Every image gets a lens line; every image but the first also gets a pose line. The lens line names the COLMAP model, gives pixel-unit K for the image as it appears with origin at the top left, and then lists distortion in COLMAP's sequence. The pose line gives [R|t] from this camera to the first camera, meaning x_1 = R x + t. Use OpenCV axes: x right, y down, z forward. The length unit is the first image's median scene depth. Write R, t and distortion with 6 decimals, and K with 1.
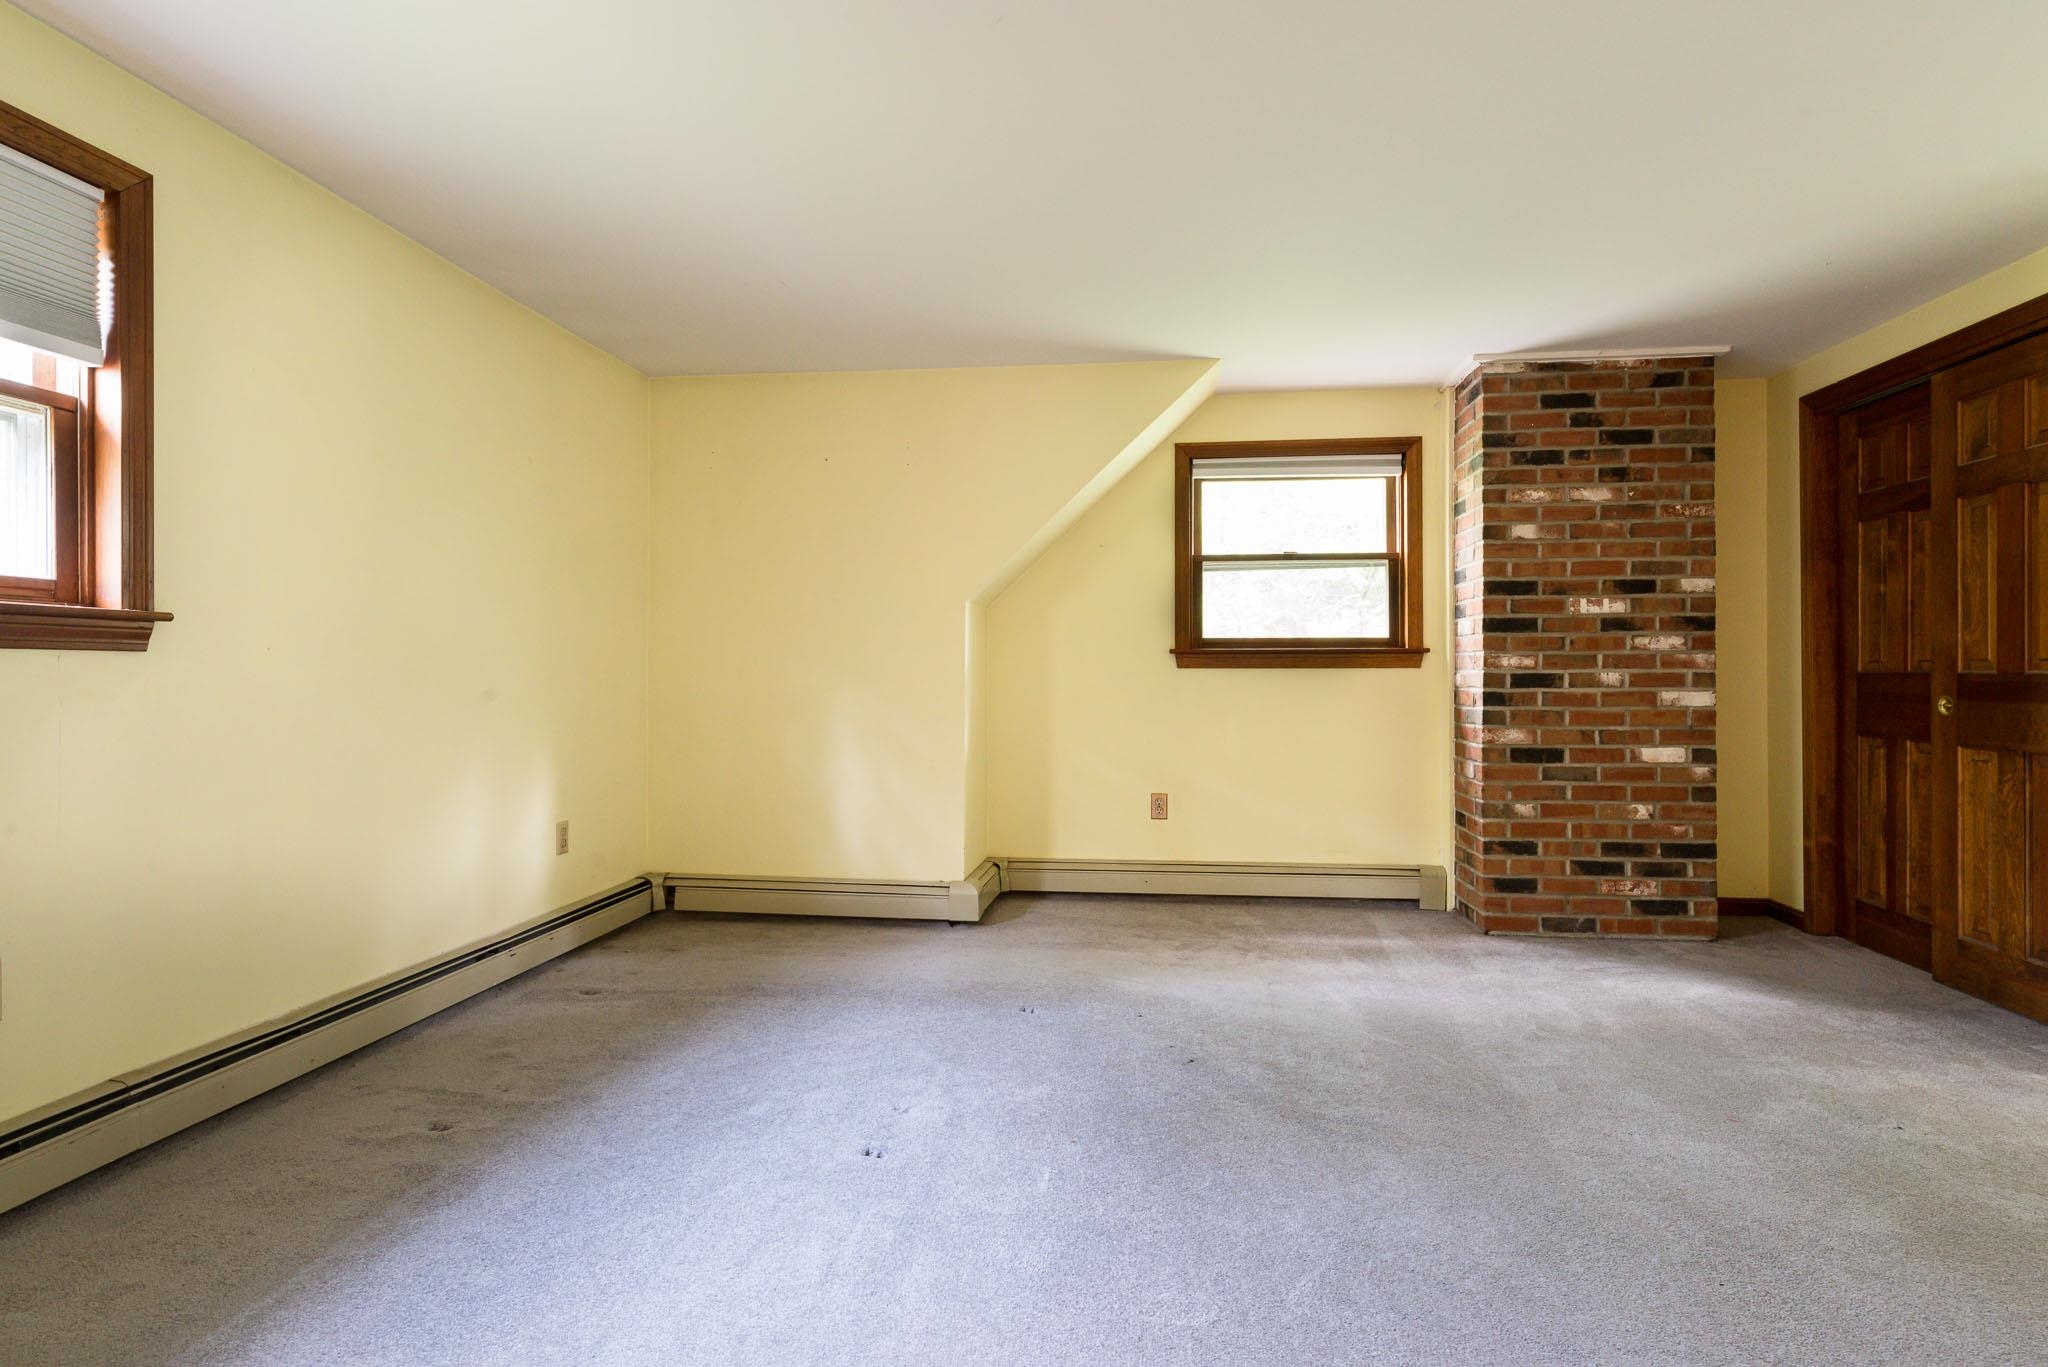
lens RADIAL K [[1018.7, 0, 1040.9], [0, 1018.7, 683.3], [0, 0, 1]] dist [0.002708, 0.000953]
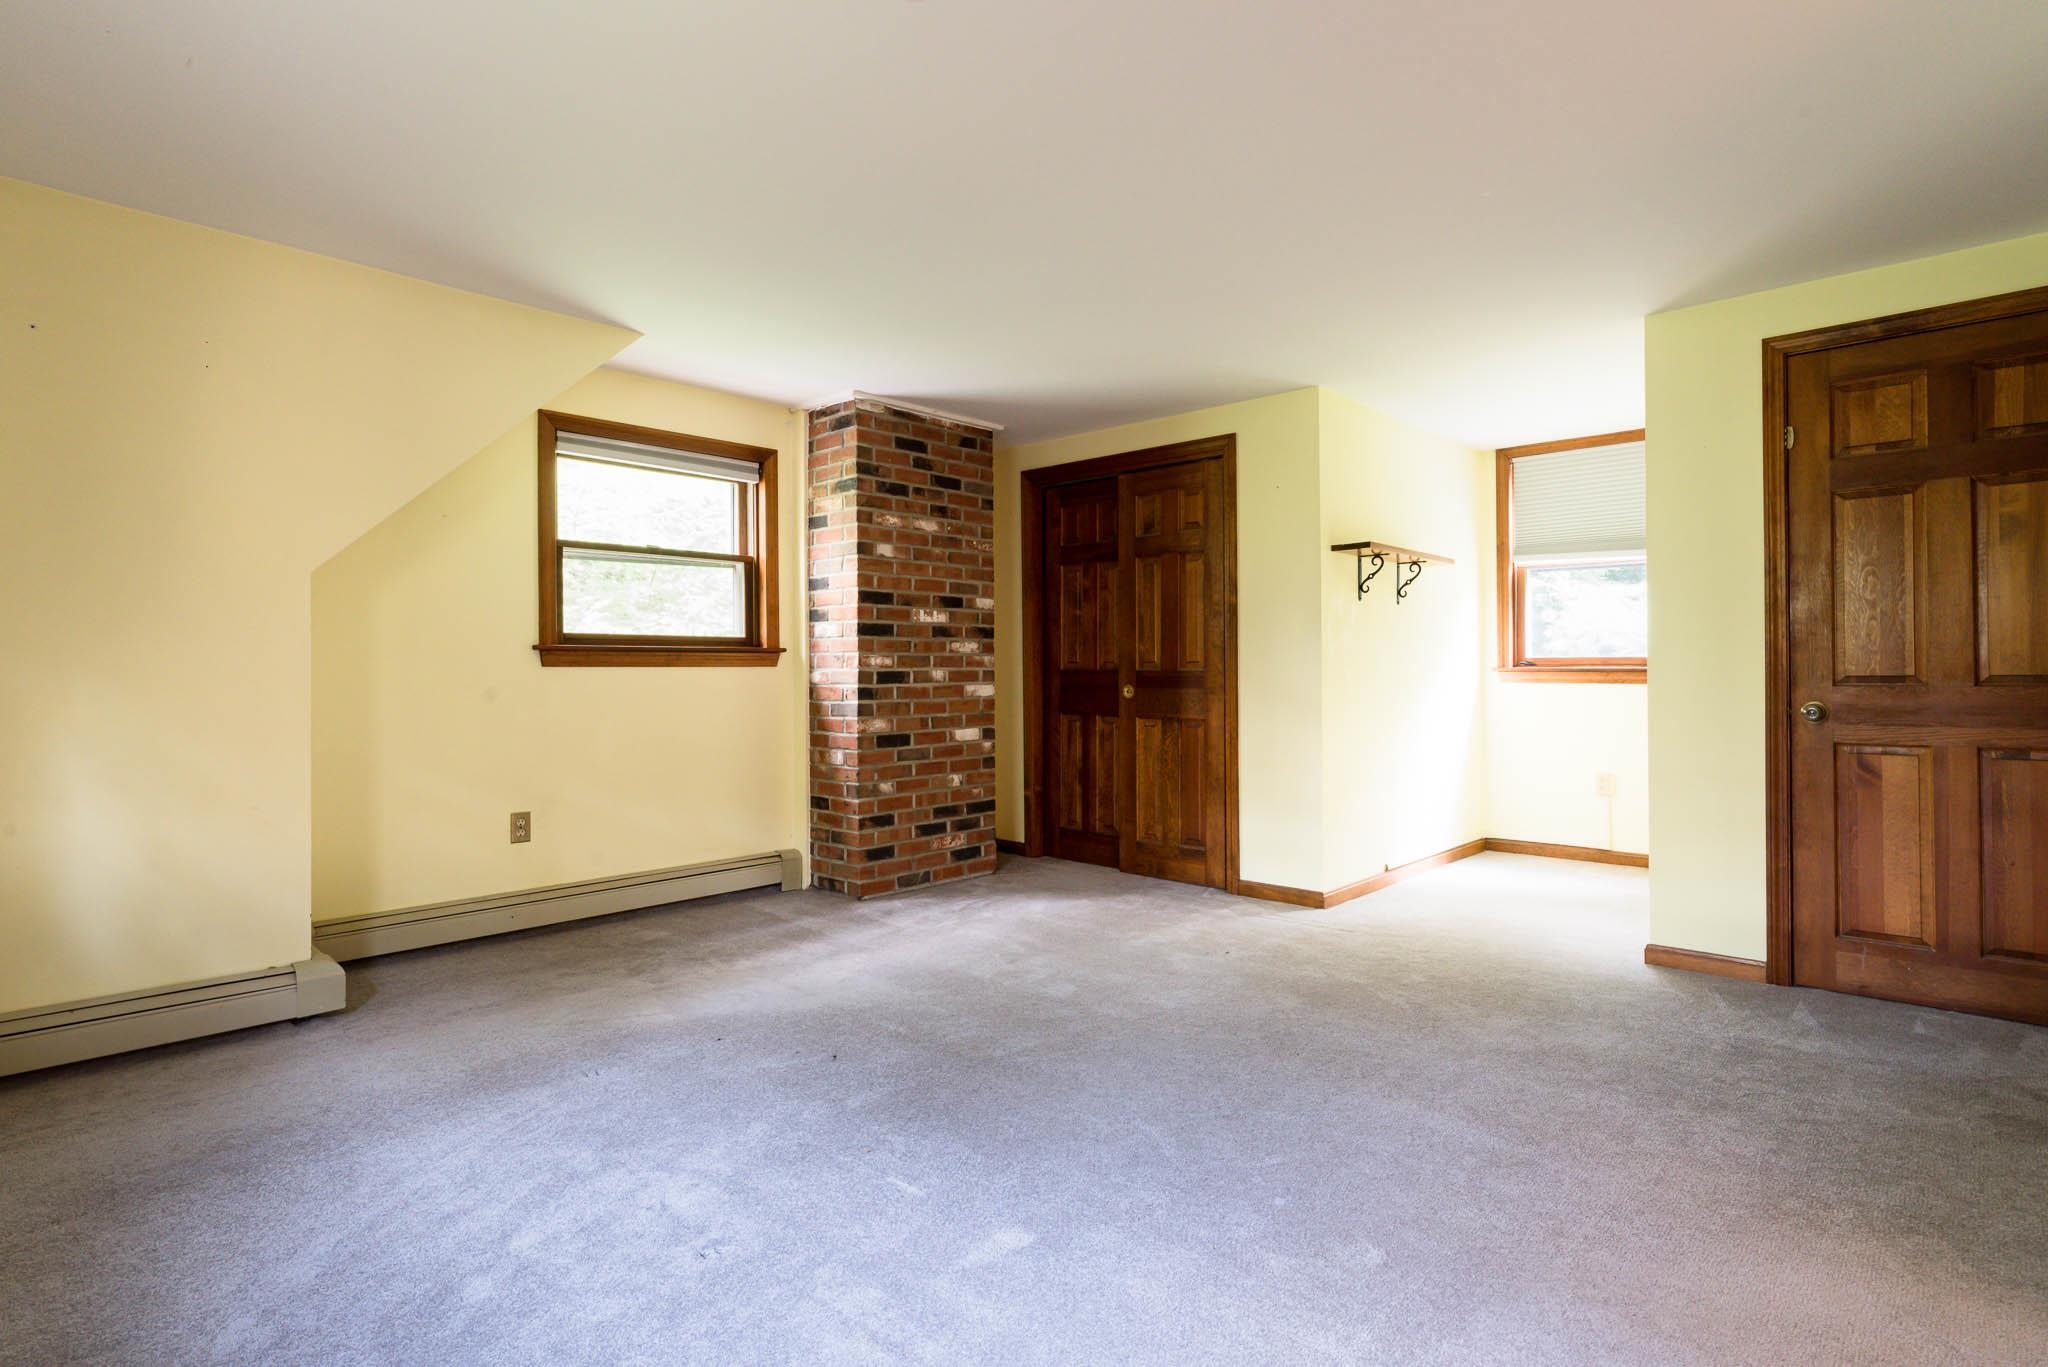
lens RADIAL K [[1018.7, 0, 1040.9], [0, 1018.7, 683.3], [0, 0, 1]] dist [0.002708, 0.000953]
pose [[0.602420, -0.012188, 0.798086, -0.355177], [0.010841, 0.999916, 0.007087, -0.002346], [-0.798105, 0.004382, 0.602502, 0.152859]]
